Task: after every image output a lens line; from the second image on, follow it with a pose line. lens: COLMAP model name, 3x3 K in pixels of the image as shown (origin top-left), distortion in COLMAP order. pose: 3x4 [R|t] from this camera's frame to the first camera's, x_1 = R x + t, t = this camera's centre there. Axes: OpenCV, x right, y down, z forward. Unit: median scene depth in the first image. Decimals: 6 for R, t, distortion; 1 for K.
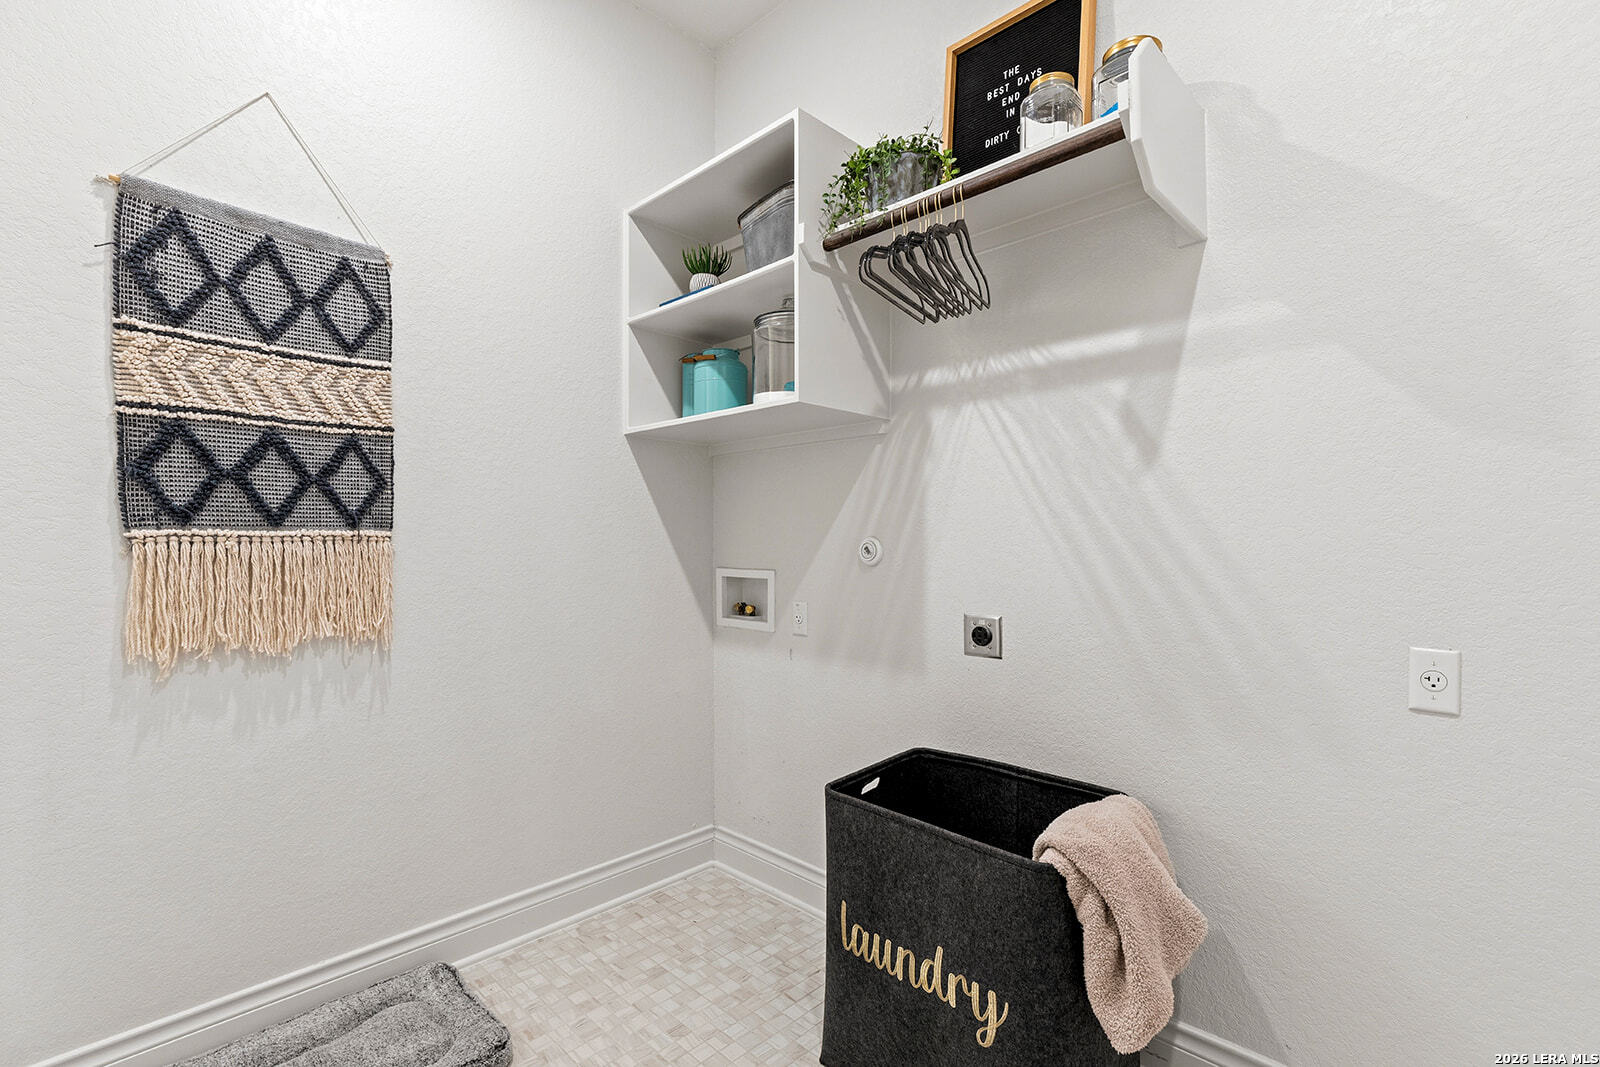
lens RADIAL K [[717.8, 0, 803.4], [0, 717.8, 553.2], [0, 0, 1]] dist [0.008967, -0.000377]
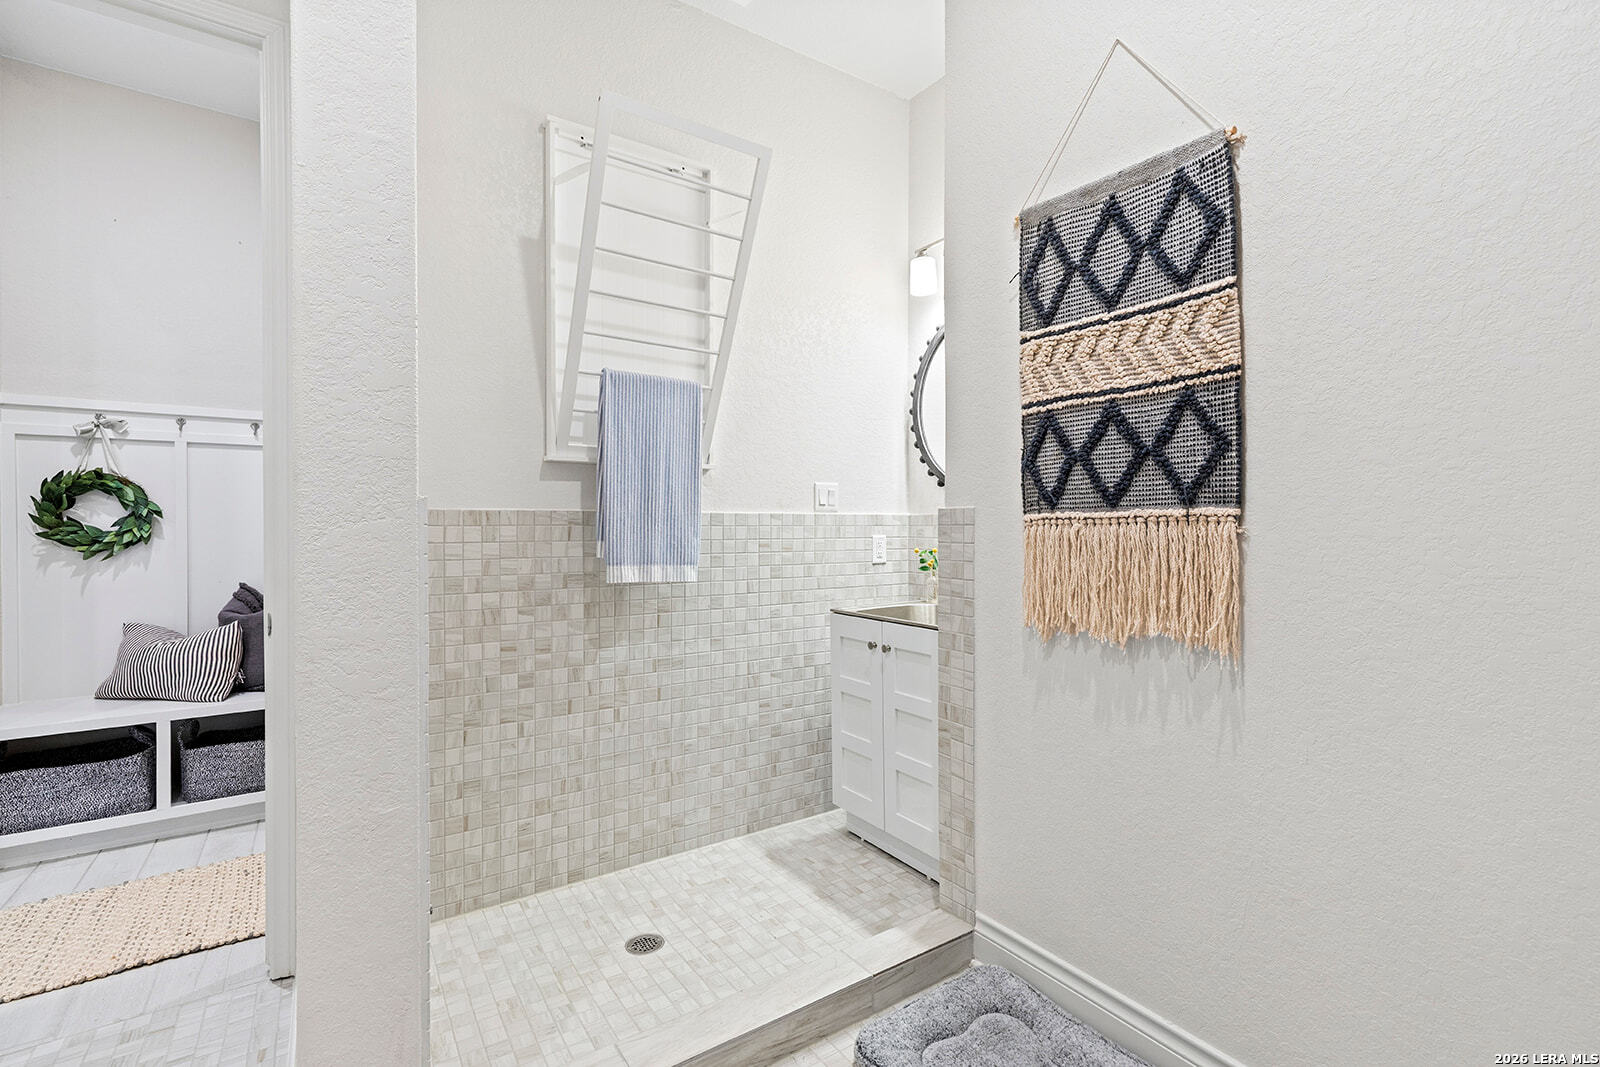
lens RADIAL K [[733.2, 0, 800.0], [0, 733.2, 533.5], [0, 0, 1]] dist [0.012339, 0.000004]
pose [[-0.197886, 0.009281, -0.980181, 0.267110], [-0.006751, 0.999919, 0.010831, -0.010536], [0.980202, 0.008761, -0.197807, 0.782289]]
